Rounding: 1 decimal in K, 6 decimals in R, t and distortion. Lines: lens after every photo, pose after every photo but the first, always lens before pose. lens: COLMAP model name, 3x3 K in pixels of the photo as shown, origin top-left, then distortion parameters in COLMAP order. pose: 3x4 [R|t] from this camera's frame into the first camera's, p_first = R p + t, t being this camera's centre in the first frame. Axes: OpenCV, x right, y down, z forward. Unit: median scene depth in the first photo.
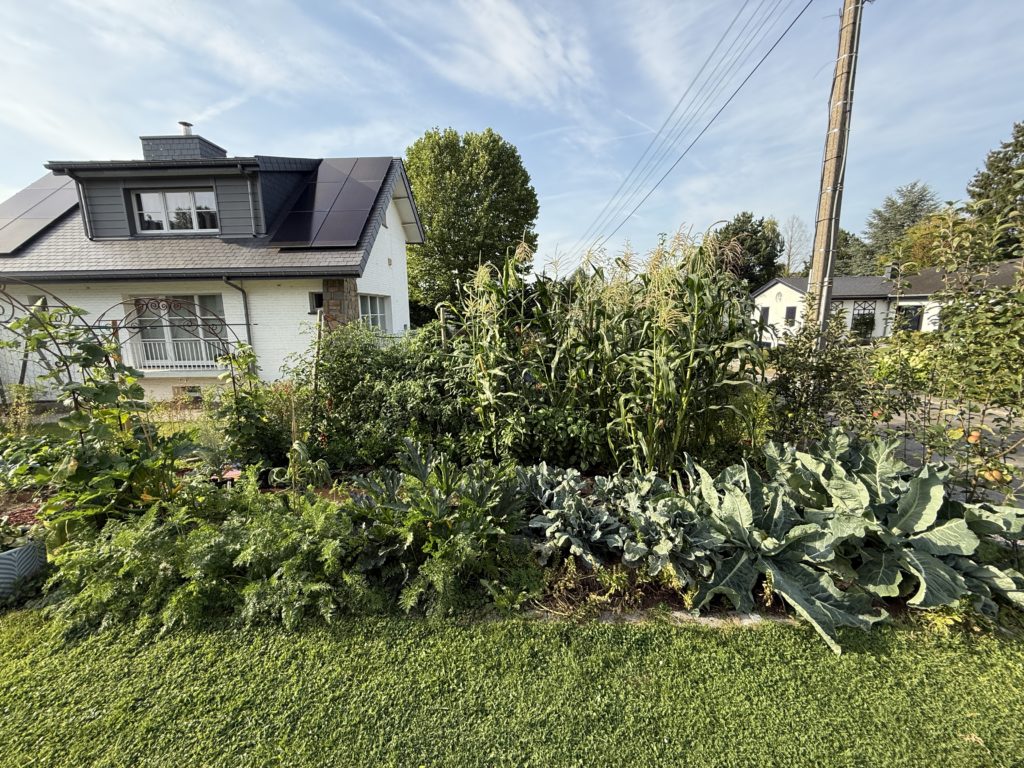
lens RADIAL K [[409.0, 0, 511.7], [0, 409.0, 378.0], [0, 0, 1]] dist [0.000228, 0.000324]
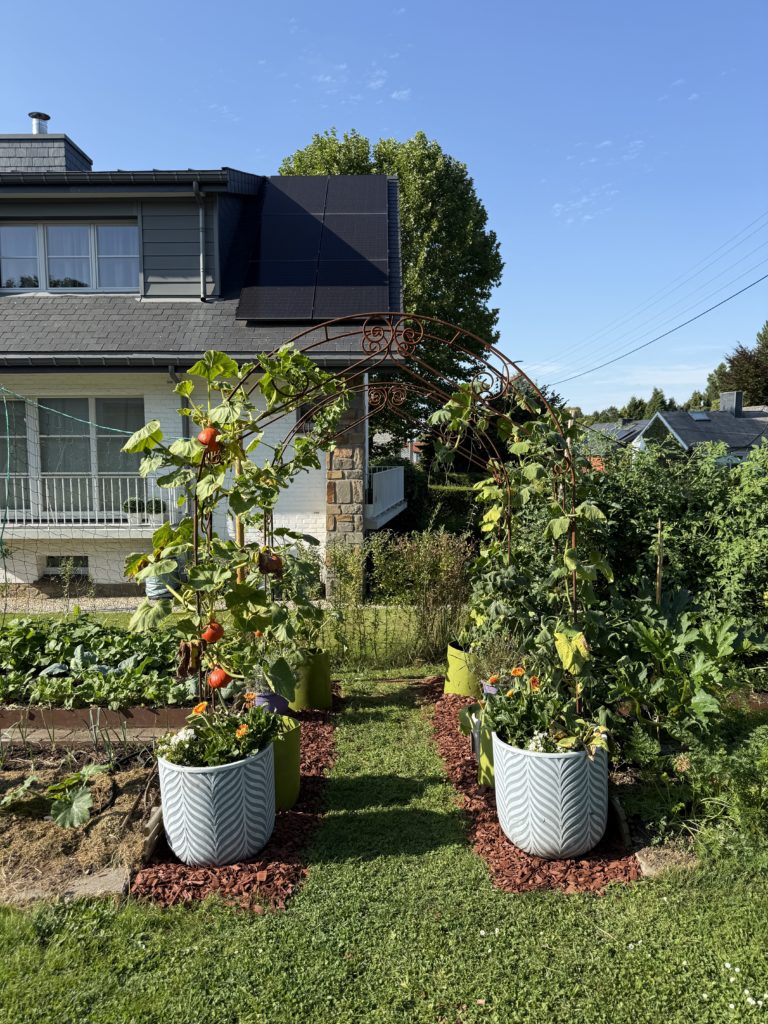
lens RADIAL K [[726.9, 0, 384.0], [0, 726.9, 512.0], [0, 0, 1]] dist [0.060601, -0.093363]
pose [[0.999592, 0.005904, 0.027936, -0.325618], [-0.003822, 0.997250, -0.074009, 0.028924], [-0.028296, 0.073872, 0.996866, -0.030942]]
